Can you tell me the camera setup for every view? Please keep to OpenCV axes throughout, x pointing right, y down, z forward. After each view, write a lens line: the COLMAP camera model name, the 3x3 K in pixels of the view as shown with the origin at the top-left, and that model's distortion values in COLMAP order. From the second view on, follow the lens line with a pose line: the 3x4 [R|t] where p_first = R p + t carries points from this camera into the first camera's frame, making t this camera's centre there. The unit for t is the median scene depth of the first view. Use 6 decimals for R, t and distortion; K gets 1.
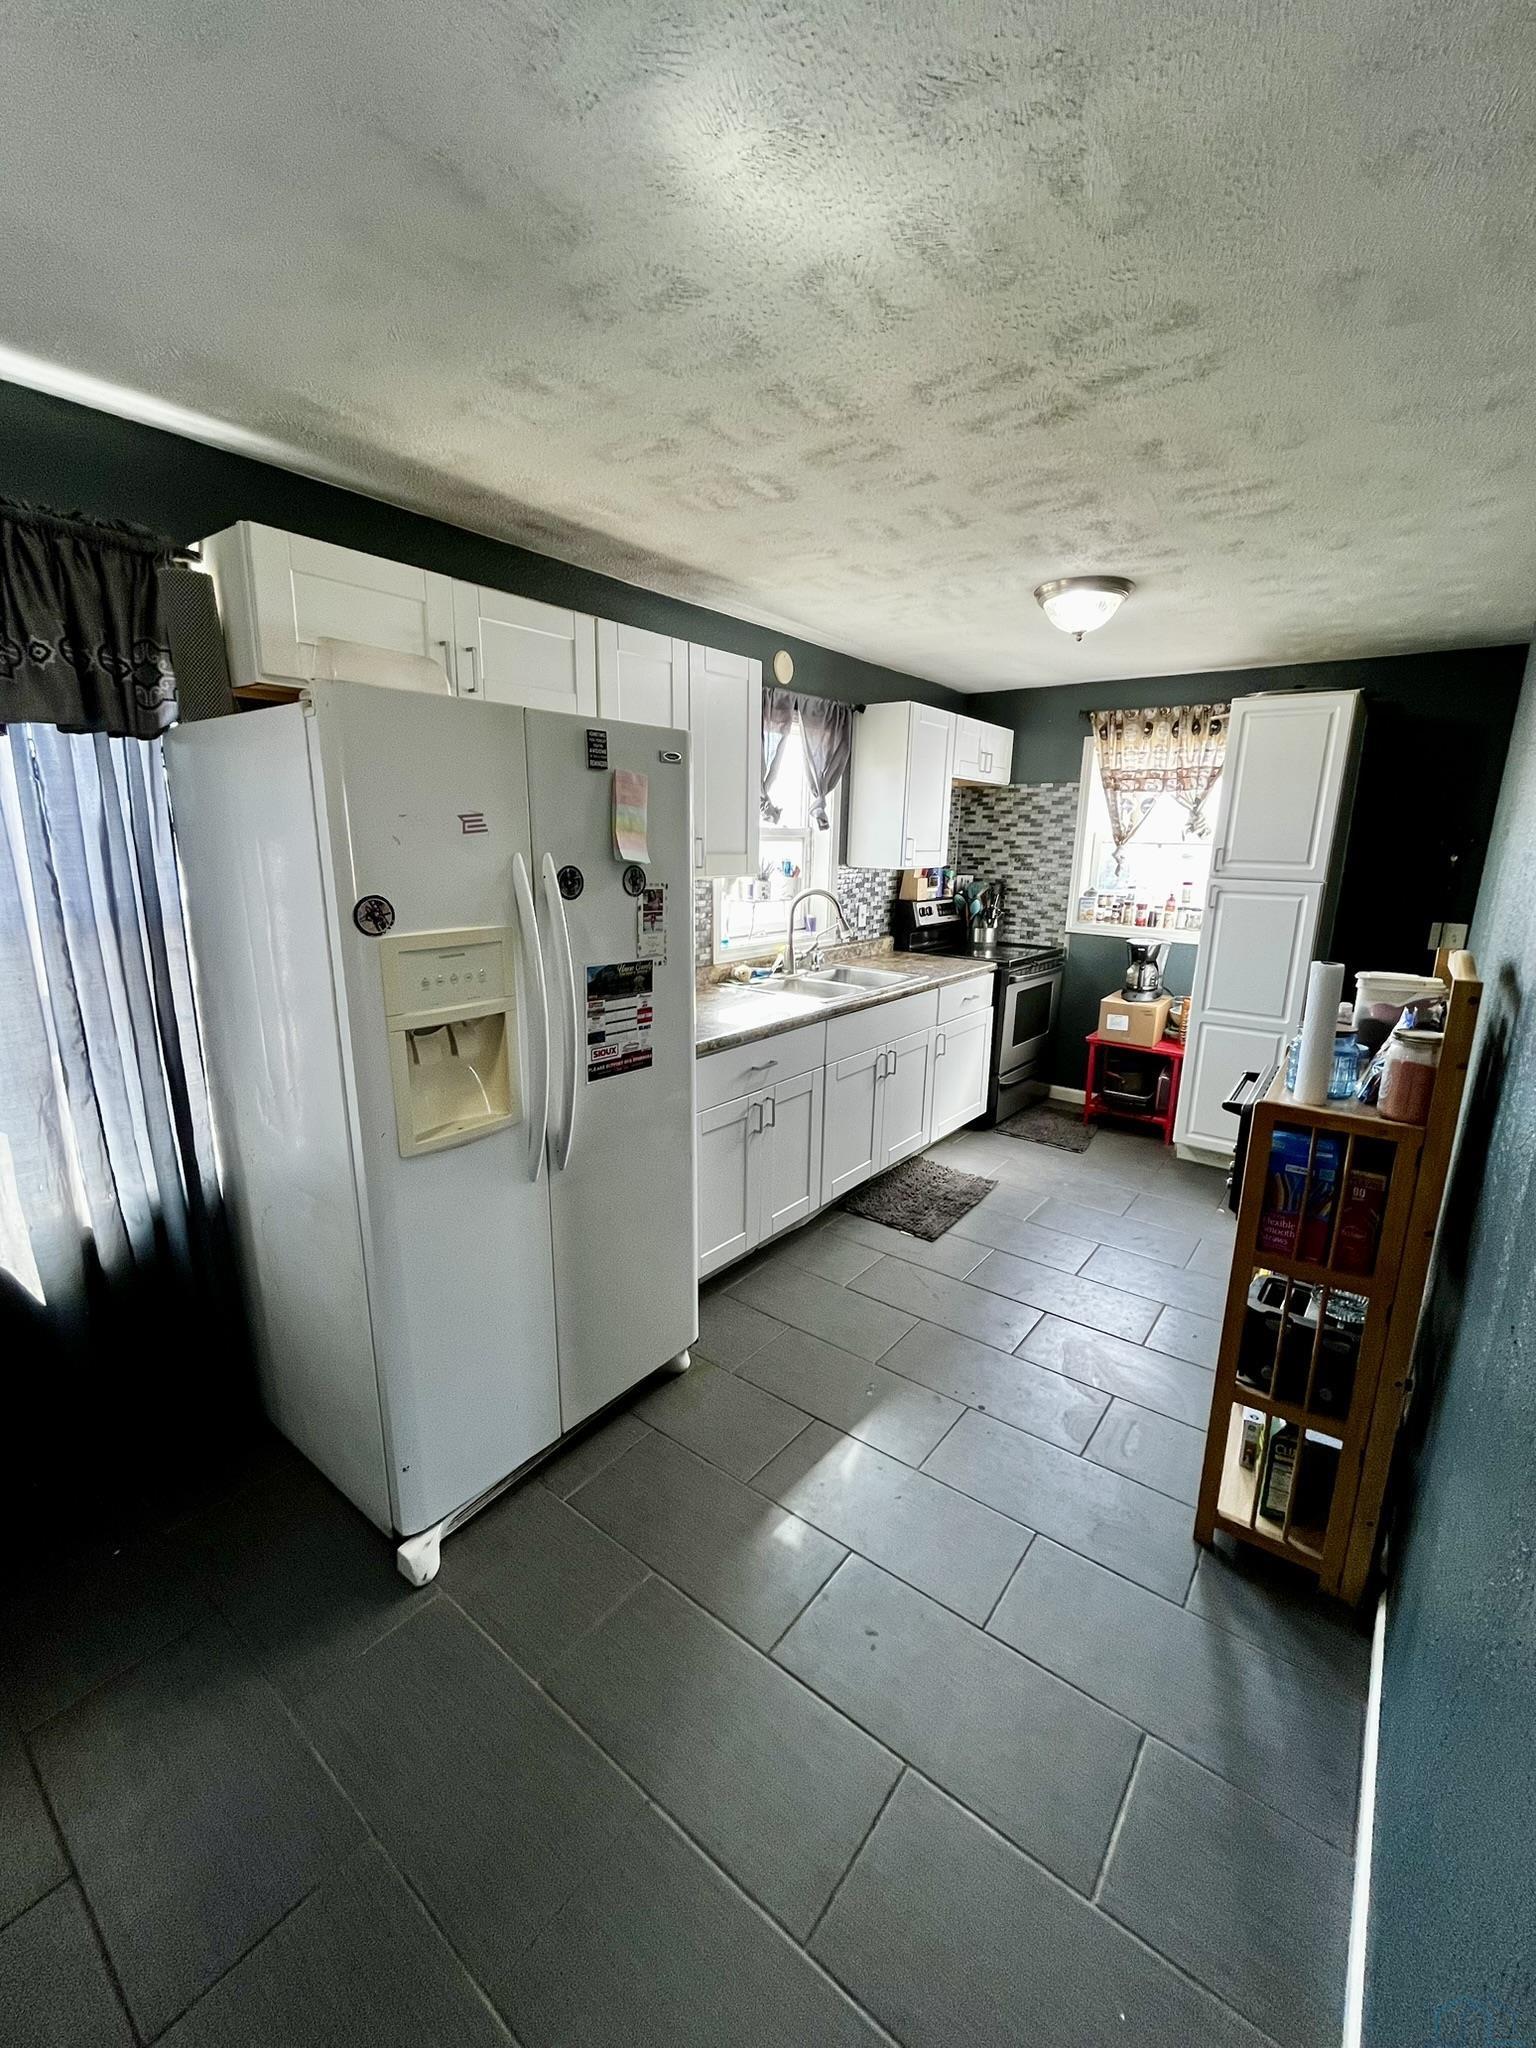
lens RADIAL K [[826.2, 0, 775.7], [0, 826.2, 1016.5], [0, 0, 1]] dist [0.004289, -0.001008]
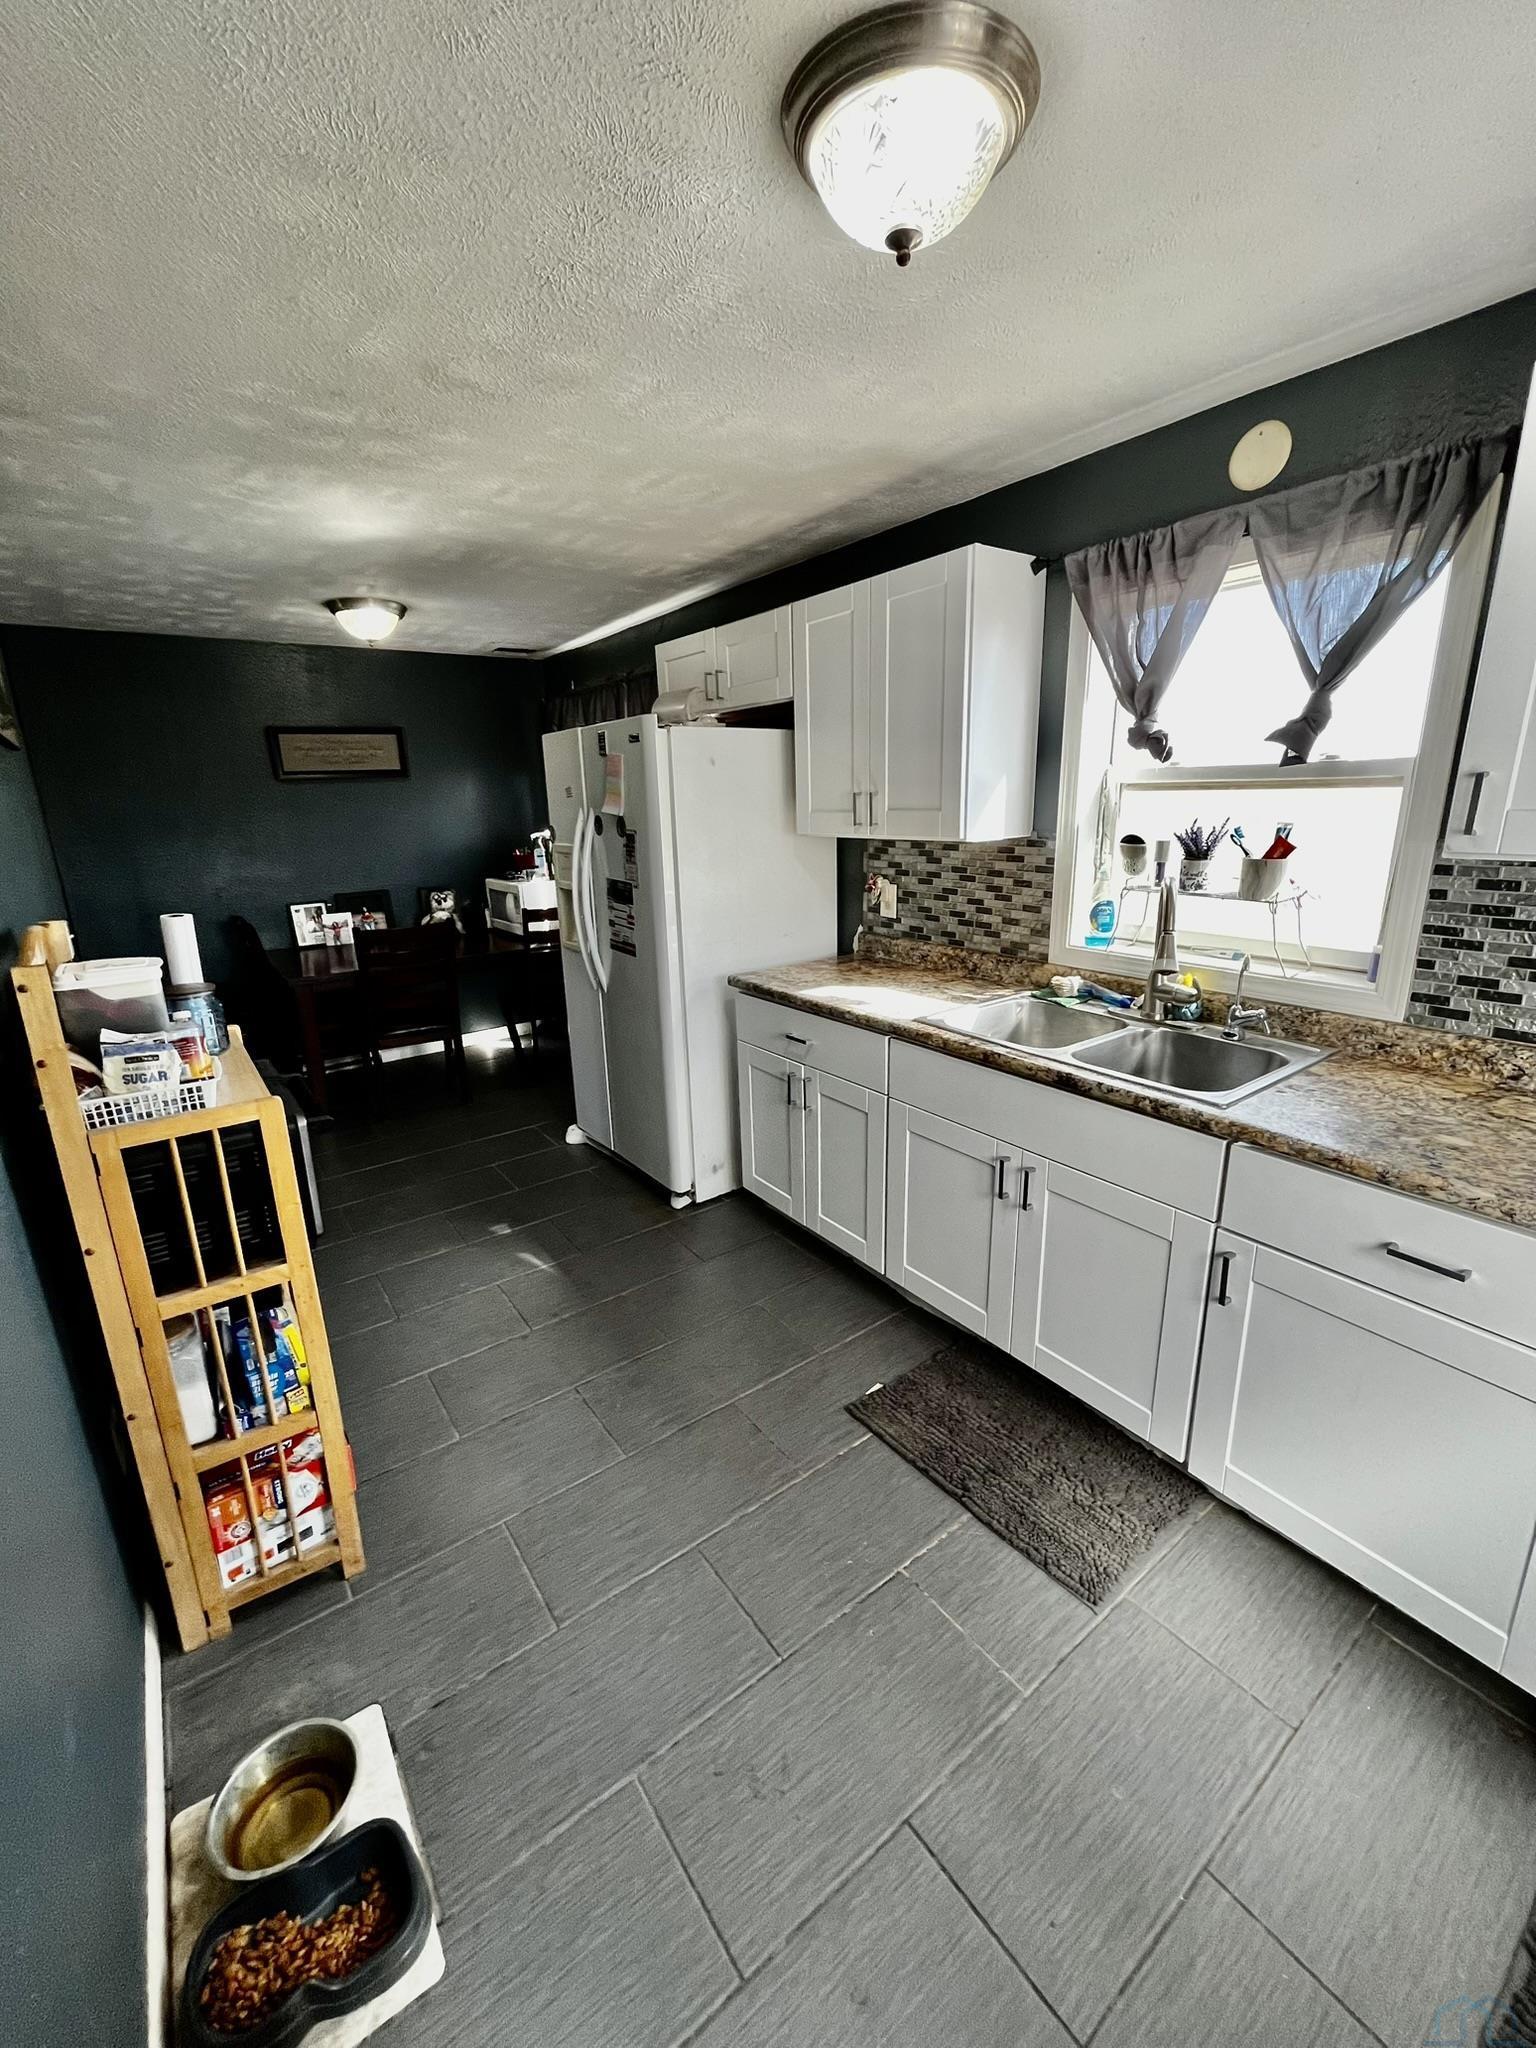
lens RADIAL K [[826.2, 0, 766.3], [0, 826.2, 1021.7], [0, 0, 1]] dist [0.004289, -0.001008]
pose [[-0.279933, 0.241787, -0.929073, 1.166910], [-0.189548, 0.934794, 0.300387, -0.315652], [0.941121, 0.260192, -0.215850, 1.573807]]
